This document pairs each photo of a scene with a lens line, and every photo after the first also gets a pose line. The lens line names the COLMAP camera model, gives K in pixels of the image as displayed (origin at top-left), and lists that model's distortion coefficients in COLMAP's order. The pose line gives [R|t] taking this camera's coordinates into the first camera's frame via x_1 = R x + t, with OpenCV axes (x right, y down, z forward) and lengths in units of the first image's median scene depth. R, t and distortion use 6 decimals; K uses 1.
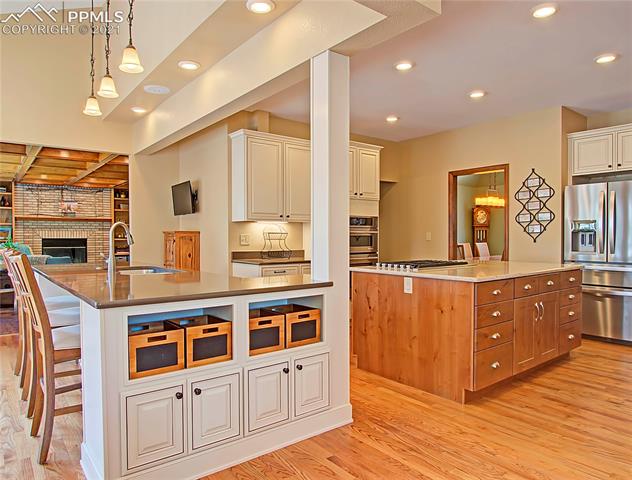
lens RADIAL K [[418.5, 0, 313.6], [0, 418.5, 244.7], [0, 0, 1]] dist [-0.013144, -0.001004]
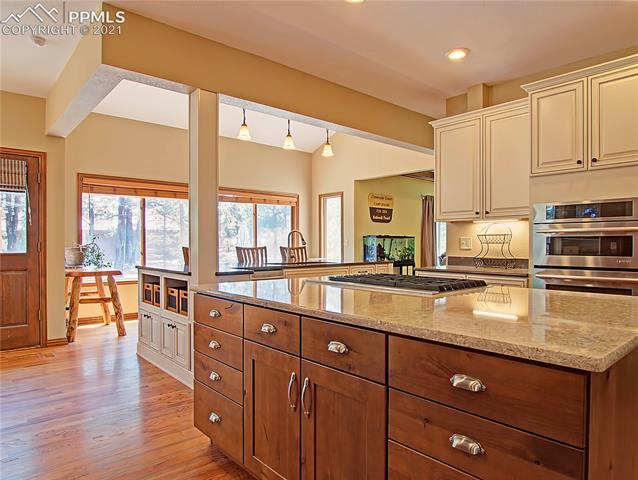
lens RADIAL K [[409.1, 0, 316.8], [0, 409.1, 244.2], [0, 0, 1]] dist [-0.029675, -0.000812]
pose [[0.055570, 0.004978, -0.998442, 1.138538], [-0.021801, 0.999755, 0.003771, -0.010783], [0.998217, 0.021558, 0.055665, 1.136887]]
